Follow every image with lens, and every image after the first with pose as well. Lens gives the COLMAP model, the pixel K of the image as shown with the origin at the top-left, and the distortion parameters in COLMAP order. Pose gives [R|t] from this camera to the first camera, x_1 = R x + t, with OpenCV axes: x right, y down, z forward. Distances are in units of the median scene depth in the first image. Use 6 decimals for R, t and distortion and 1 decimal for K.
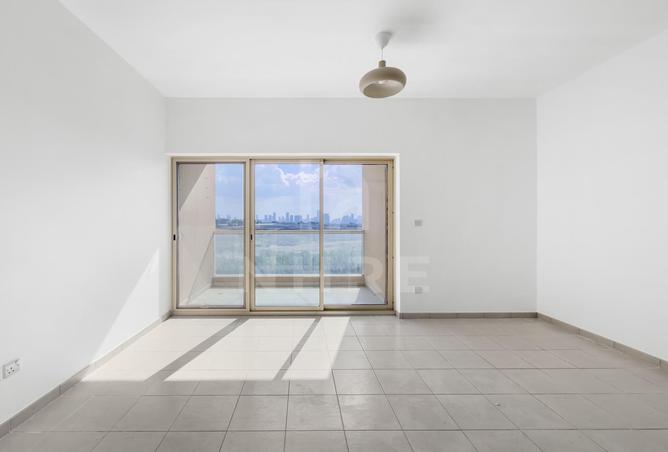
lens RADIAL K [[277.9, 0, 334.0], [0, 277.9, 226.0], [0, 0, 1]] dist [-0.000952, -0.000026]
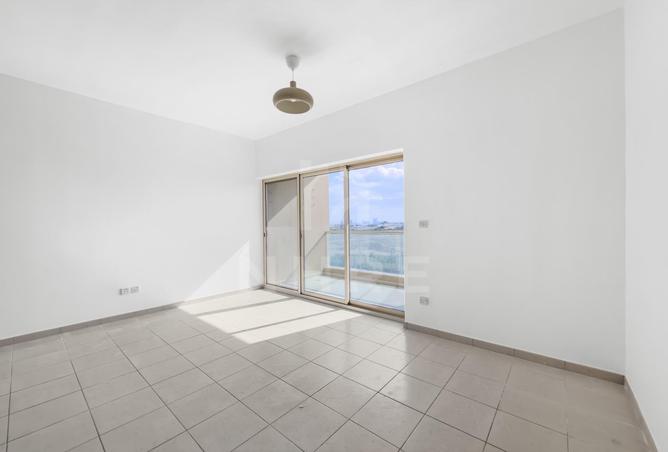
lens RADIAL K [[266.7, 0, 334.0], [0, 266.7, 226.0], [0, 0, 1]] dist [0.000605, 0.000012]
pose [[0.761829, -0.001016, -0.647777, 0.622291], [-0.004384, 0.999968, -0.006724, 0.003309], [0.647763, 0.007962, 0.761800, 0.171731]]
